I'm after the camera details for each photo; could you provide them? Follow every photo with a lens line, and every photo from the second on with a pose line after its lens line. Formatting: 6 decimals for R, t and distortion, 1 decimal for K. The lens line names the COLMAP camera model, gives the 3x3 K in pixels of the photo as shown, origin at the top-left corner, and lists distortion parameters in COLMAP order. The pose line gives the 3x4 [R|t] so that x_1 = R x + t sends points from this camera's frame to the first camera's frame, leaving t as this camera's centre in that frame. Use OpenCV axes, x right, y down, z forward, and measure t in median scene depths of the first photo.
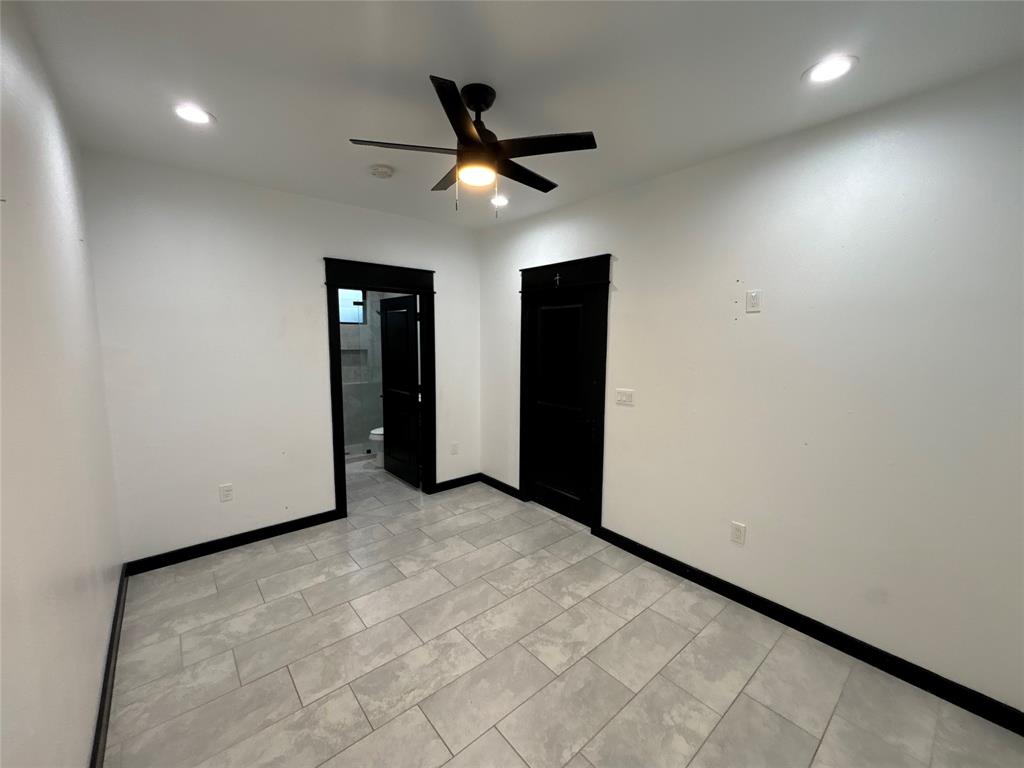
lens RADIAL K [[410.3, 0, 510.0], [0, 410.3, 382.6], [0, 0, 1]] dist [0.000211, 0.000881]
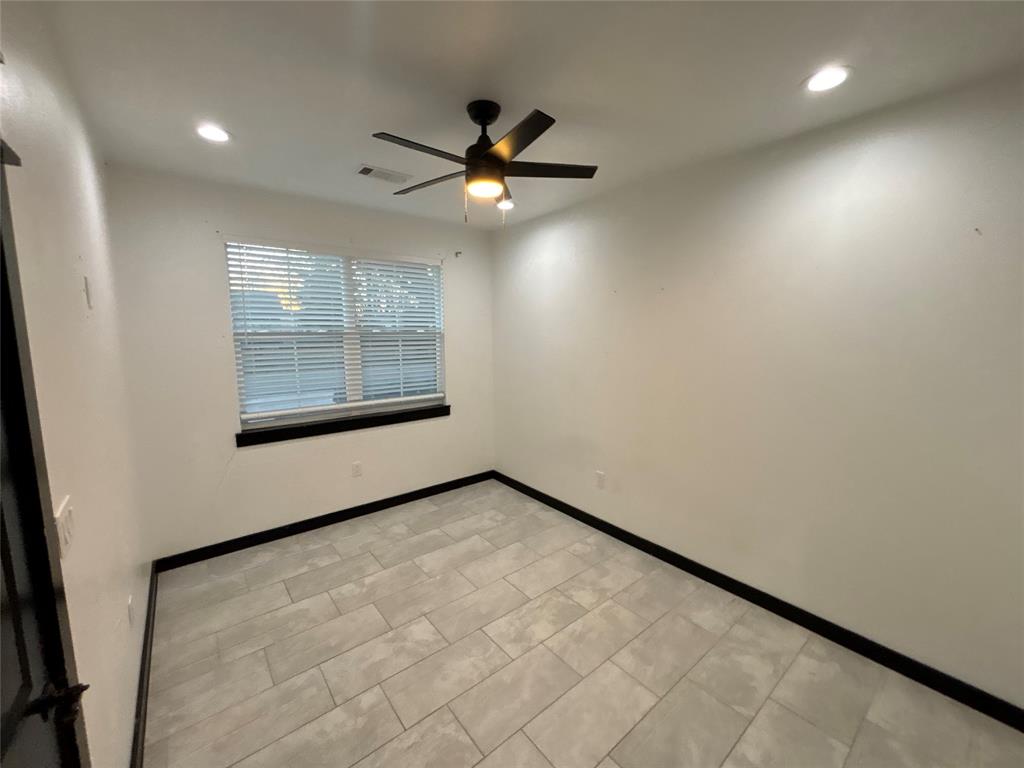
lens RADIAL K [[410.6, 0, 510.8], [0, 410.6, 382.5], [0, 0, 1]] dist [-0.003222, -0.000373]
pose [[-0.999657, -0.009584, 0.024359, -0.150300], [-0.003493, 0.971081, 0.238726, -0.236115], [-0.025943, 0.238559, -0.970781, 1.831792]]
